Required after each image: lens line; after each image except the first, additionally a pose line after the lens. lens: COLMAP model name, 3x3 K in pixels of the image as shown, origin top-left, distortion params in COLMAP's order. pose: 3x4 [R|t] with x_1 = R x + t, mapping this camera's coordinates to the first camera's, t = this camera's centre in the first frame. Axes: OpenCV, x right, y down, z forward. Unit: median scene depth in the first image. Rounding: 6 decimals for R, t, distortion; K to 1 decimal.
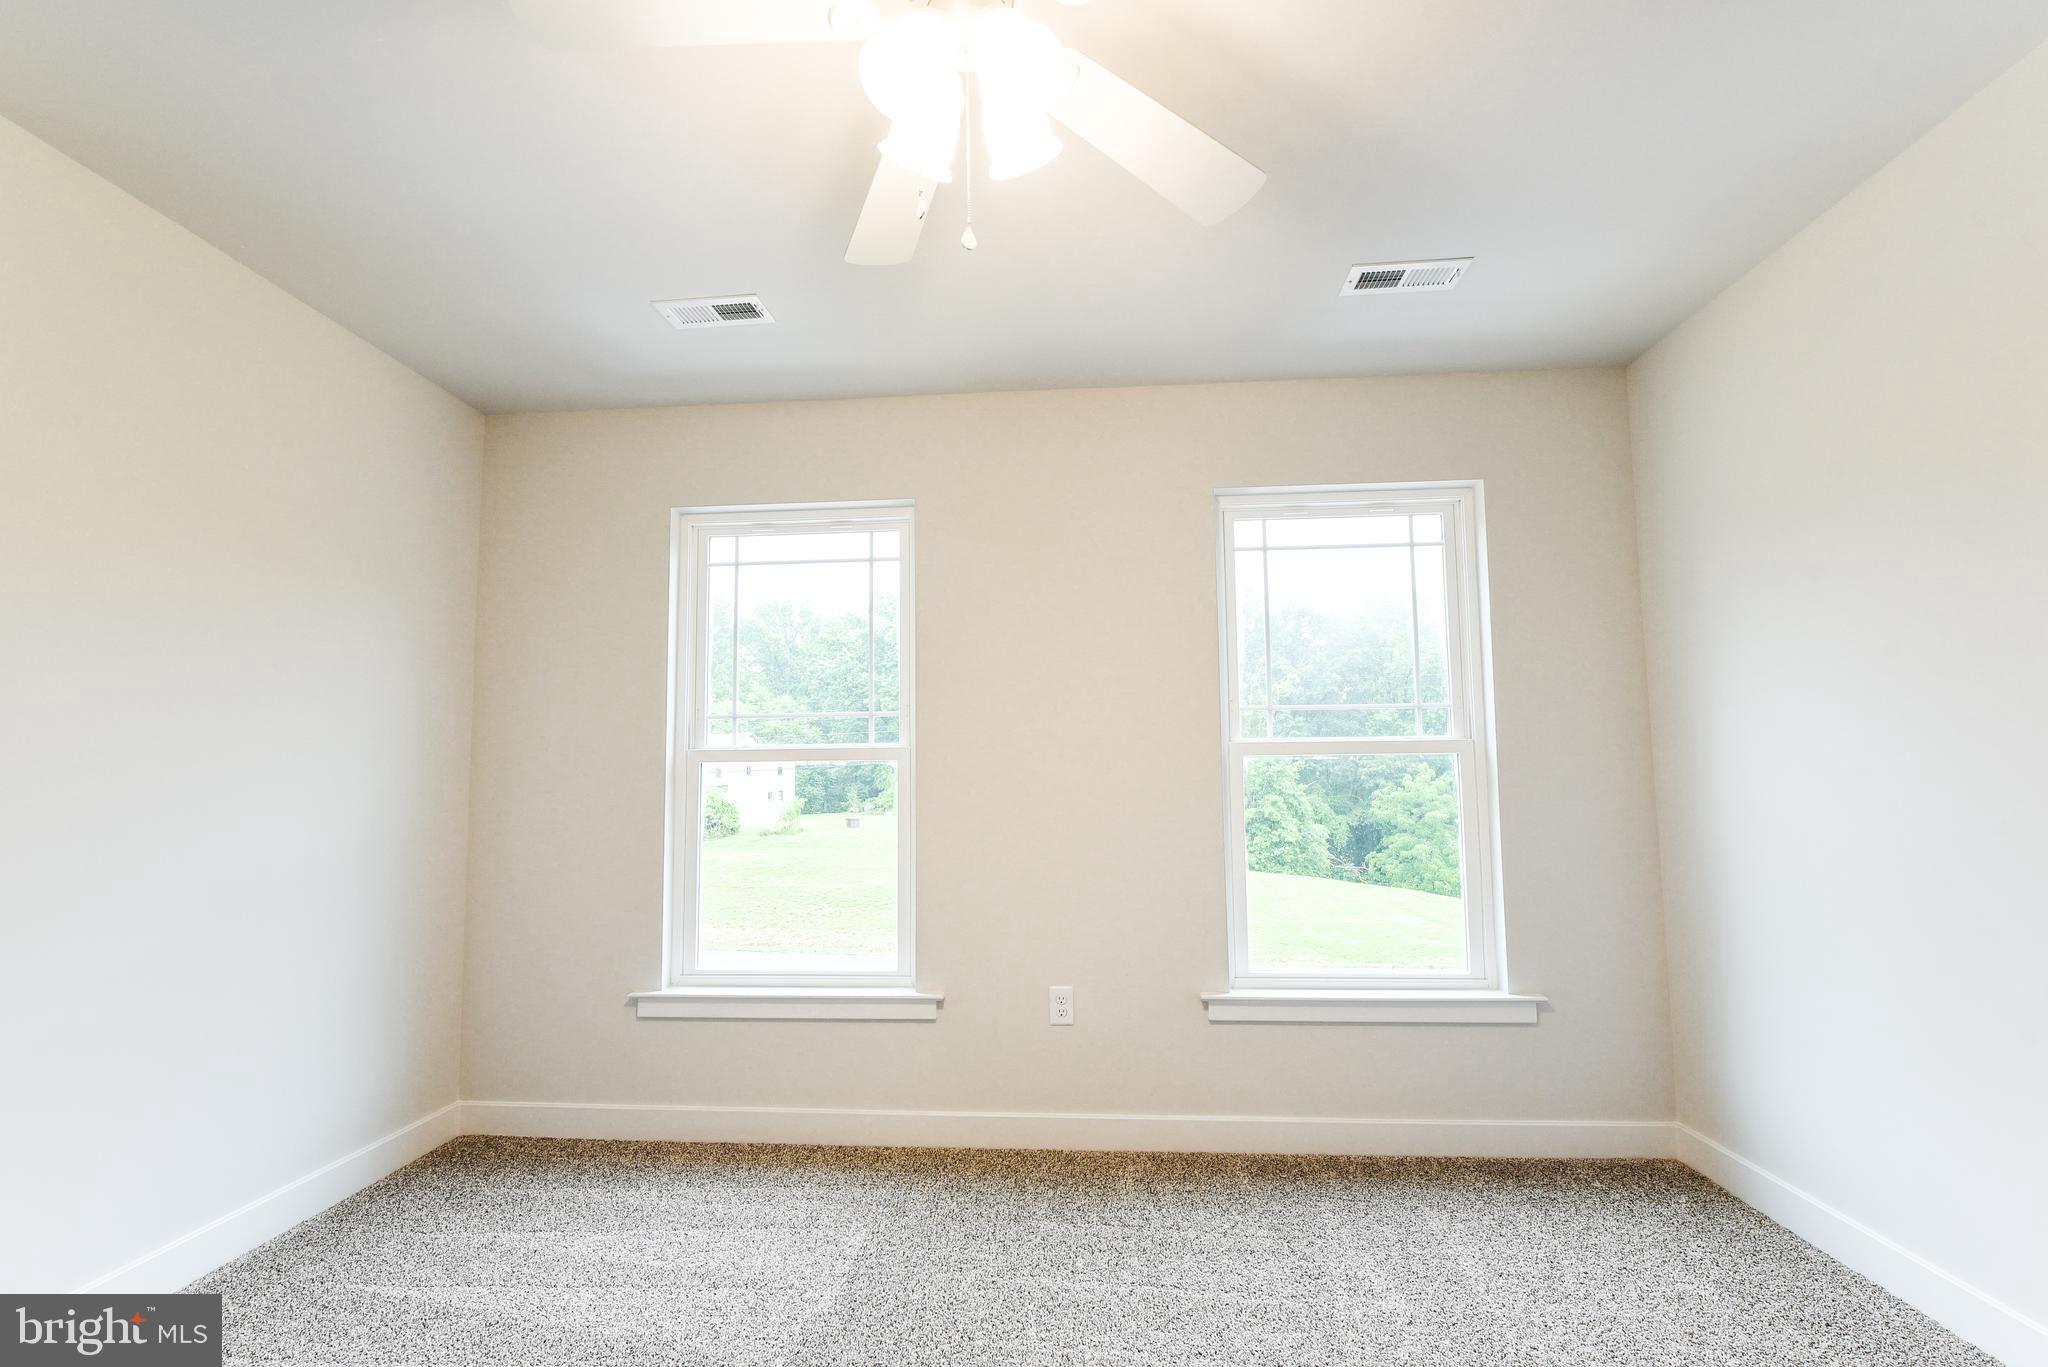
lens RADIAL K [[922.7, 0, 1029.2], [0, 922.7, 708.7], [0, 0, 1]] dist [0.000551, -0.013372]
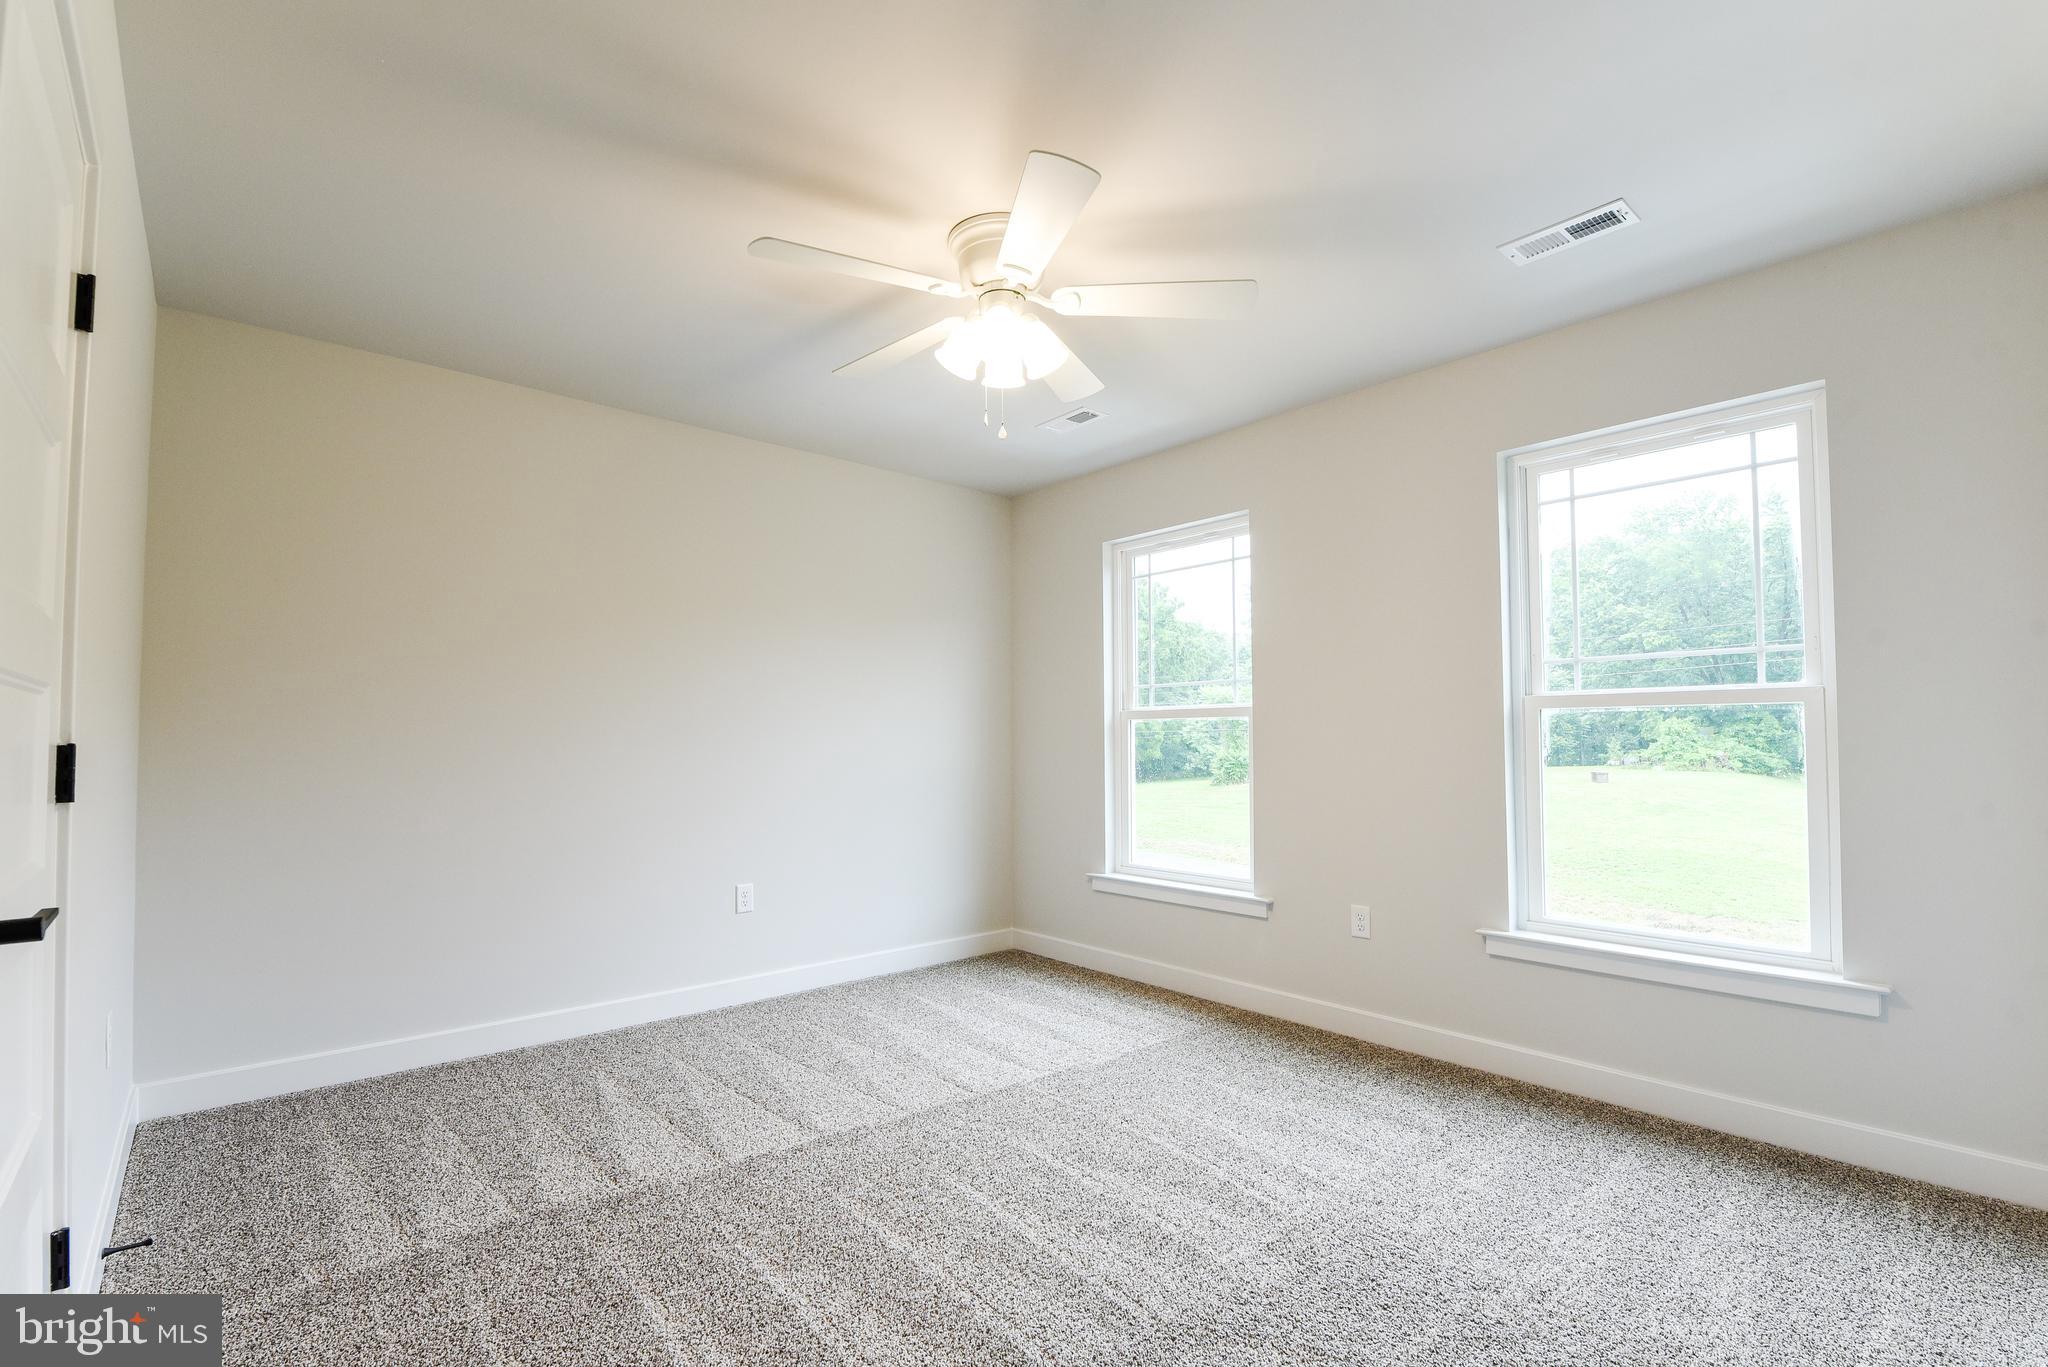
lens RADIAL K [[922.7, 0, 1029.2], [0, 922.7, 708.7], [0, 0, 1]] dist [0.000551, -0.013372]
pose [[0.715205, -0.016885, -0.698711, 0.541489], [0.055357, 0.997936, 0.032548, -0.013920], [0.696719, -0.061957, 0.714664, -0.125301]]
